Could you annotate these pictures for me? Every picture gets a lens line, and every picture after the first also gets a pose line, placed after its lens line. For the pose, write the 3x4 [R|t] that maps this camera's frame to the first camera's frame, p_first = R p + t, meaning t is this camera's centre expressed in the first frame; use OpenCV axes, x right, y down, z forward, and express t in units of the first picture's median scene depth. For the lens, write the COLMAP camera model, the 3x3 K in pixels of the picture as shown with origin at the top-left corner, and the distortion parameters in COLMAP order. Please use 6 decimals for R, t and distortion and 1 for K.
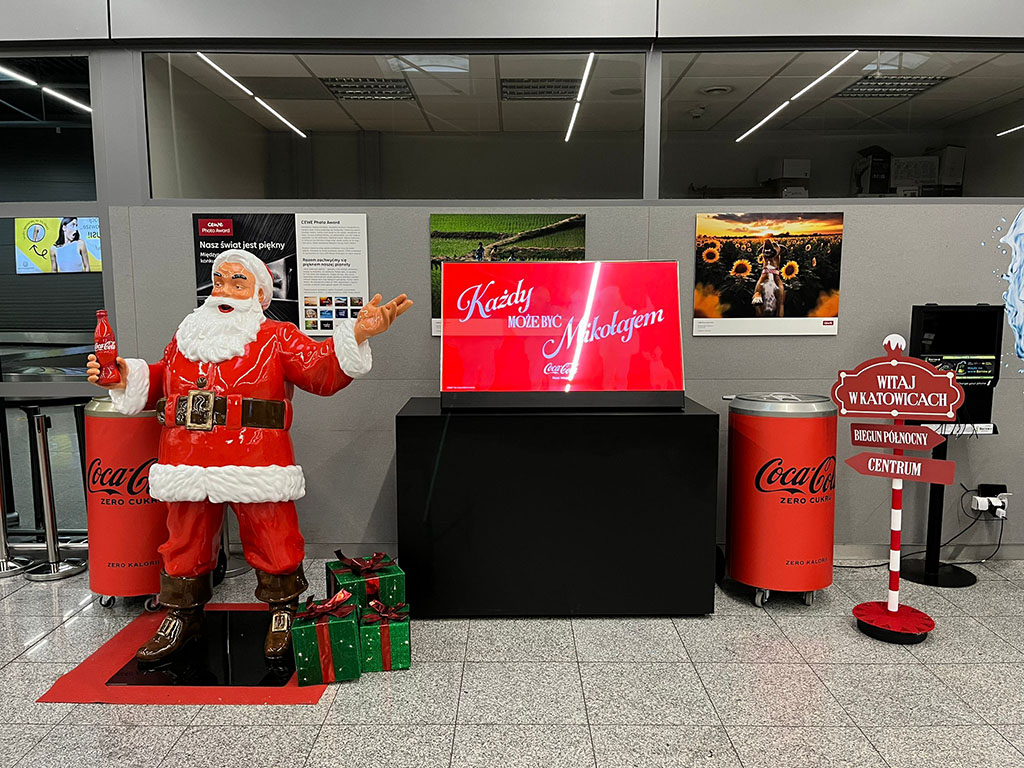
lens RADIAL K [[735.1, 0, 510.6], [0, 735.1, 399.3], [0, 0, 1]] dist [-0.002947, -0.004683]
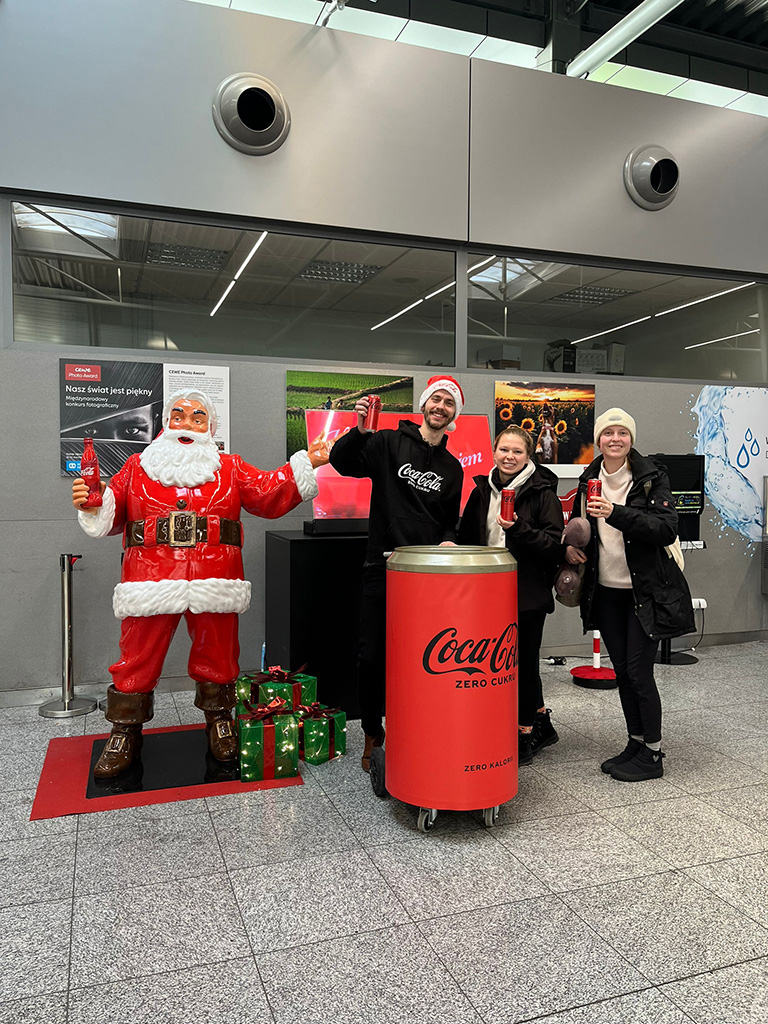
lens RADIAL K [[735.1, 0, 384.0], [0, 735.1, 512.0], [0, 0, 1]] dist [-0.002947, -0.004683]
pose [[0.944333, -0.013206, 0.328726, -0.341251], [0.041234, 0.996066, -0.078437, 0.060494], [-0.326397, 0.087625, 0.941162, -0.096086]]
